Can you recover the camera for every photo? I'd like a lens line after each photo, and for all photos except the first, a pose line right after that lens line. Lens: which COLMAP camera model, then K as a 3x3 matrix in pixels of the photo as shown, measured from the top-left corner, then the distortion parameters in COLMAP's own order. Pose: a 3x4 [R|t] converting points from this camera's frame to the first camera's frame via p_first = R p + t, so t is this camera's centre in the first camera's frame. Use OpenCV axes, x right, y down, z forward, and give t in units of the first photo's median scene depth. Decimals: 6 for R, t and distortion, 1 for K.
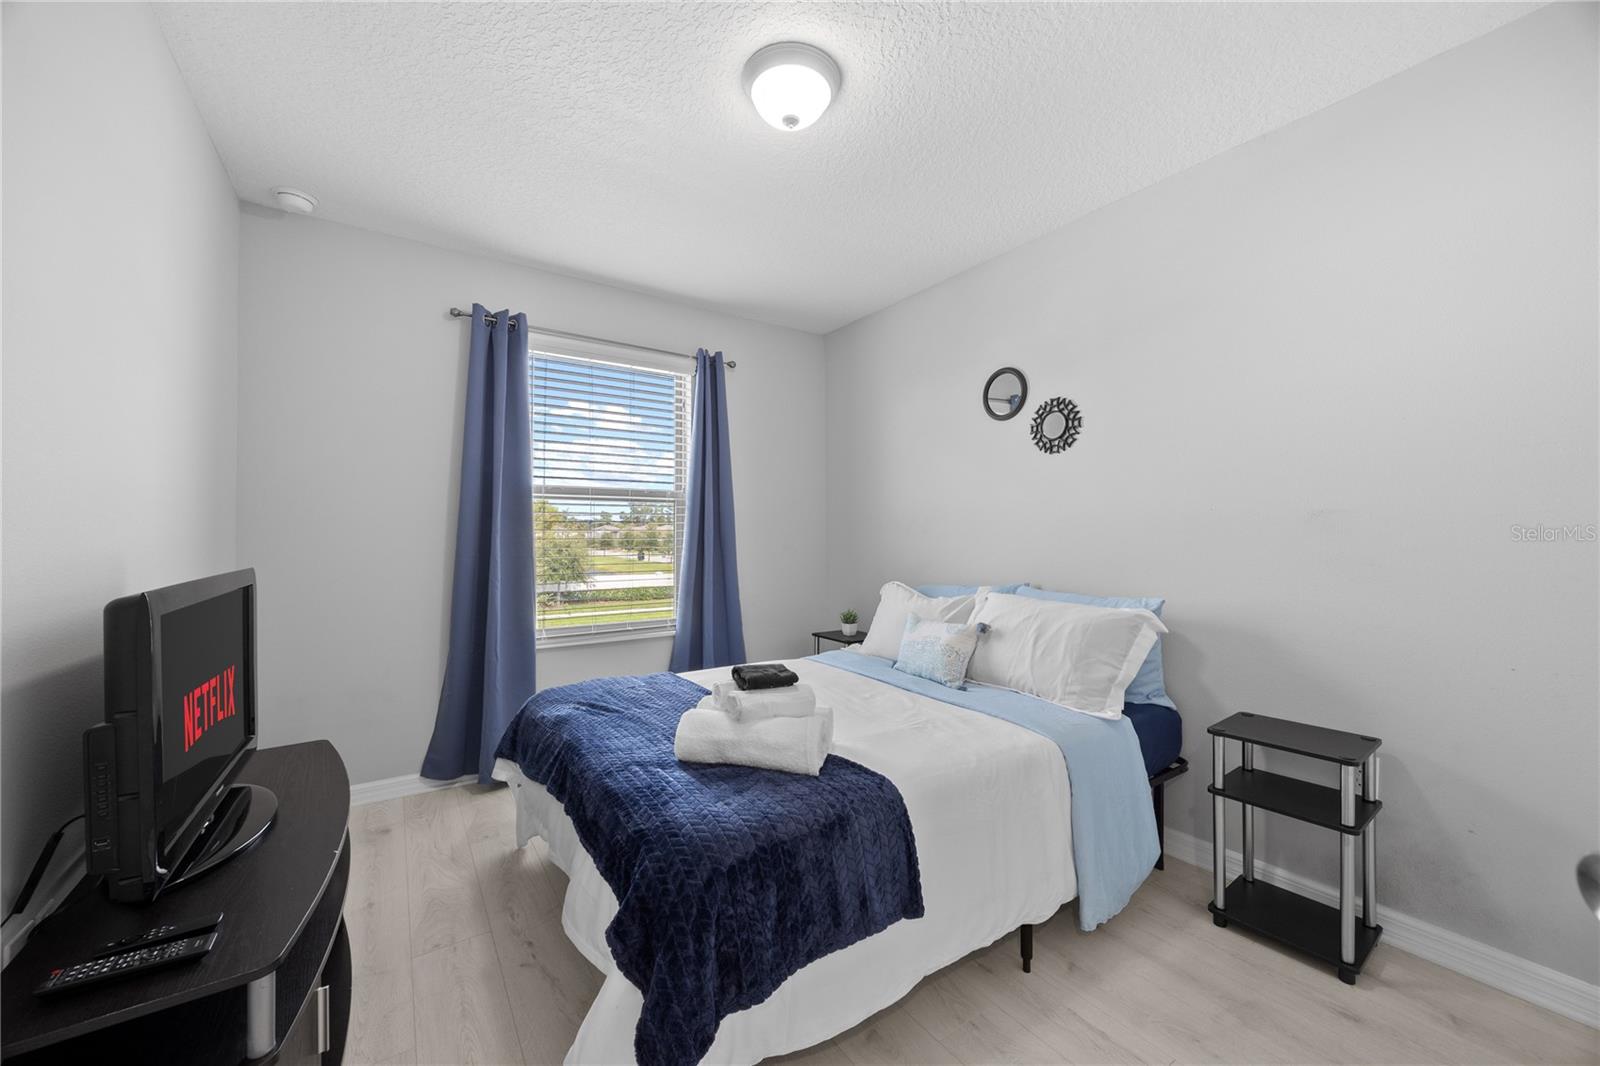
lens RADIAL K [[613.0, 0, 803.1], [0, 613.0, 544.8], [0, 0, 1]] dist [-0.000493, 0.000022]
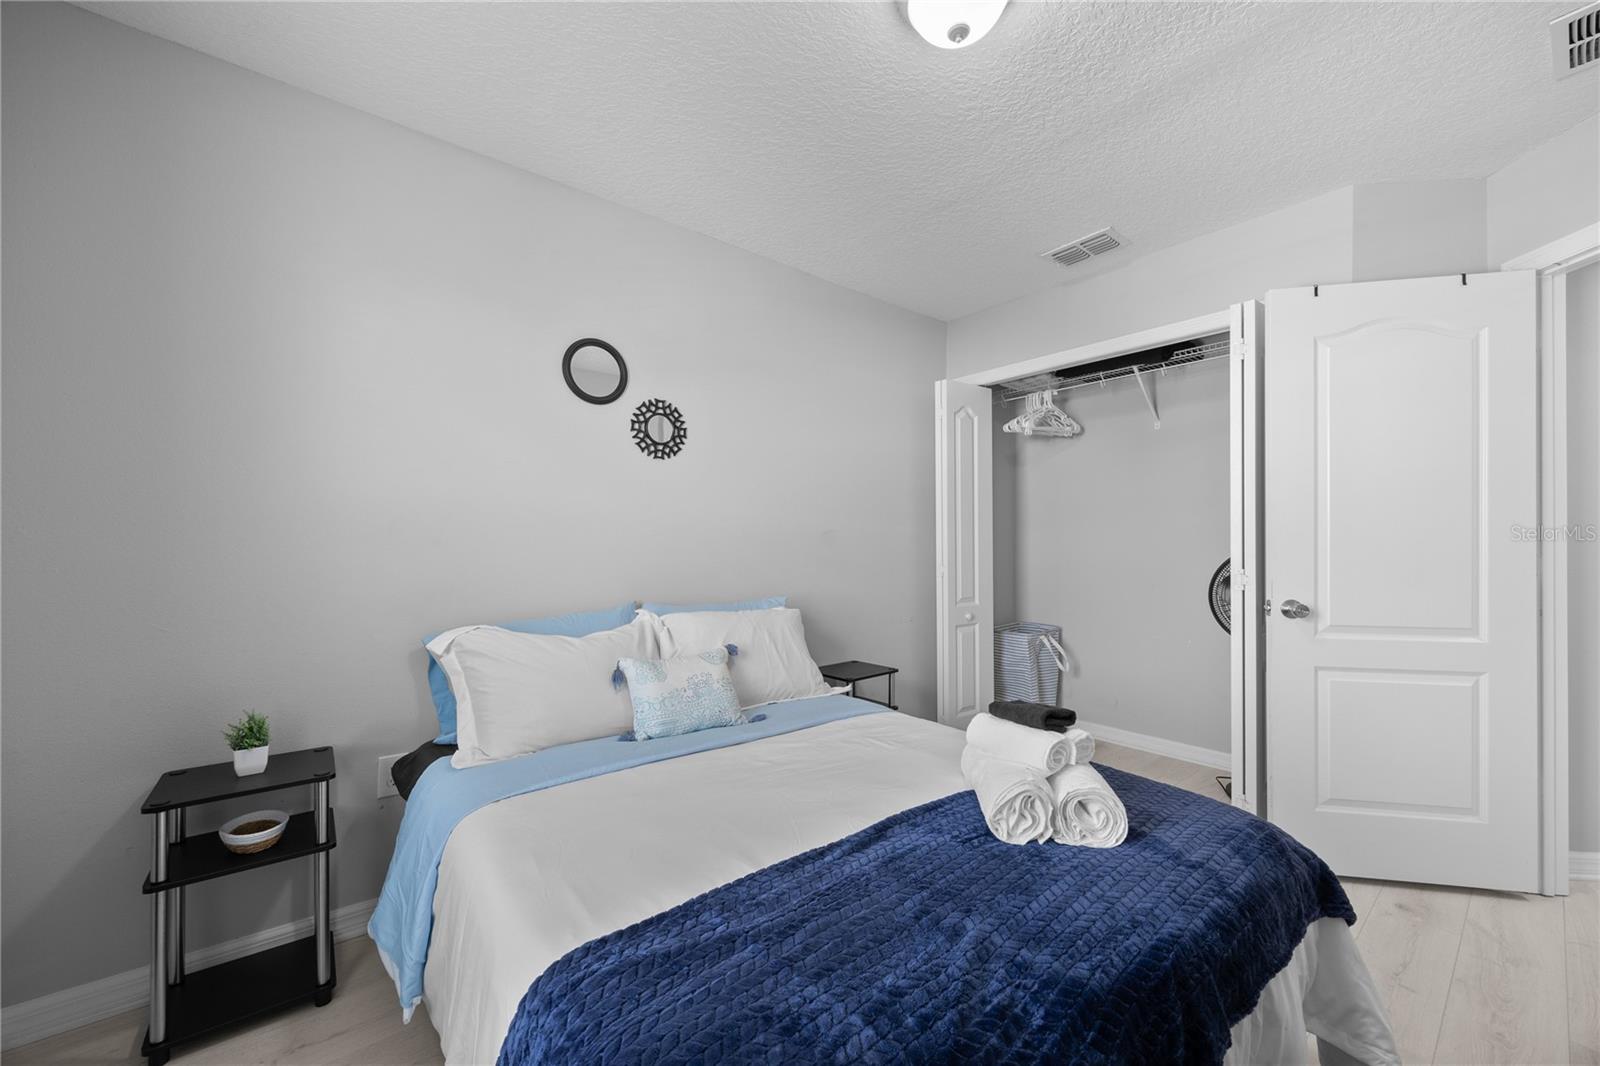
lens RADIAL K [[641.8, 0, 803.5], [0, 641.8, 542.3], [0, 0, 1]] dist [0.001643, 0.000310]
pose [[-0.069974, 0.011144, 0.997487, -0.572363], [0.013629, 0.999855, -0.010214, -0.009357], [-0.997456, 0.012880, -0.070116, 0.847375]]
